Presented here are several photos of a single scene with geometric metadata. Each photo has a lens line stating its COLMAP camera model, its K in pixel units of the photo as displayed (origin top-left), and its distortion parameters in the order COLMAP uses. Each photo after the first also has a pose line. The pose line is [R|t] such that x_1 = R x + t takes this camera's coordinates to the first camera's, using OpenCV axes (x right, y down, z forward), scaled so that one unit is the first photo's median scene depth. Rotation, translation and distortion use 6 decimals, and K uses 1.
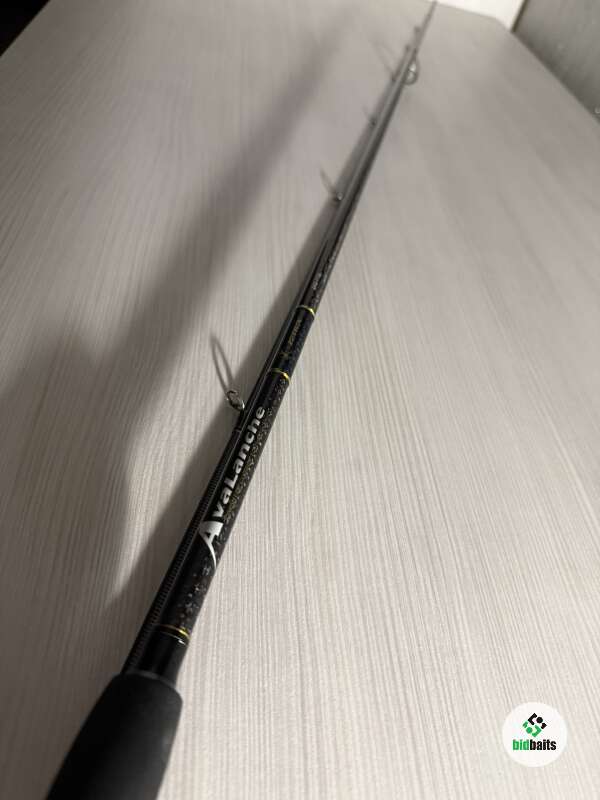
lens RADIAL K [[592.6, 0, 300.0], [0, 592.6, 400.0], [0, 0, 1]] dist [-0.026321, -0.001018]
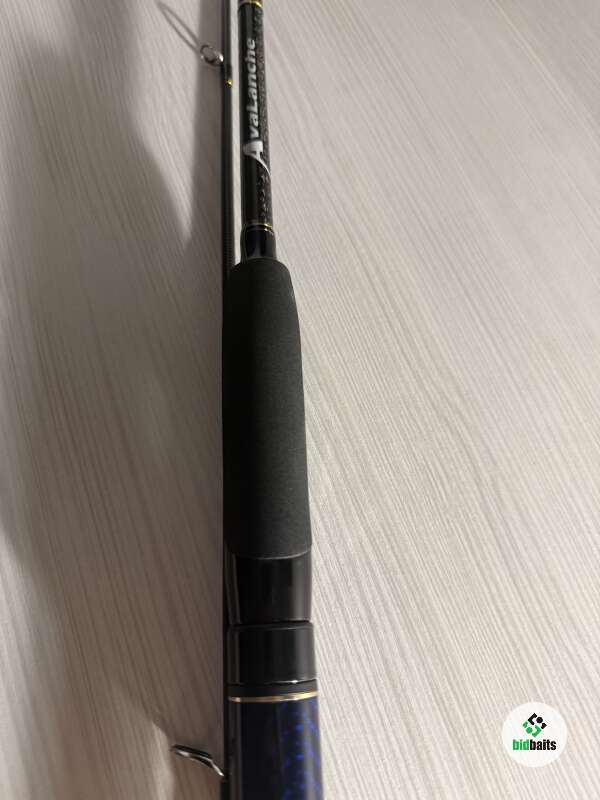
lens RADIAL K [[592.6, 0, 300.0], [0, 592.6, 400.0], [0, 0, 1]] dist [-0.026321, -0.001018]
pose [[0.954485, -0.296665, 0.030796, -0.217426], [0.257865, 0.872694, 0.414622, 0.174471], [-0.149879, -0.387809, 0.909473, -0.177639]]
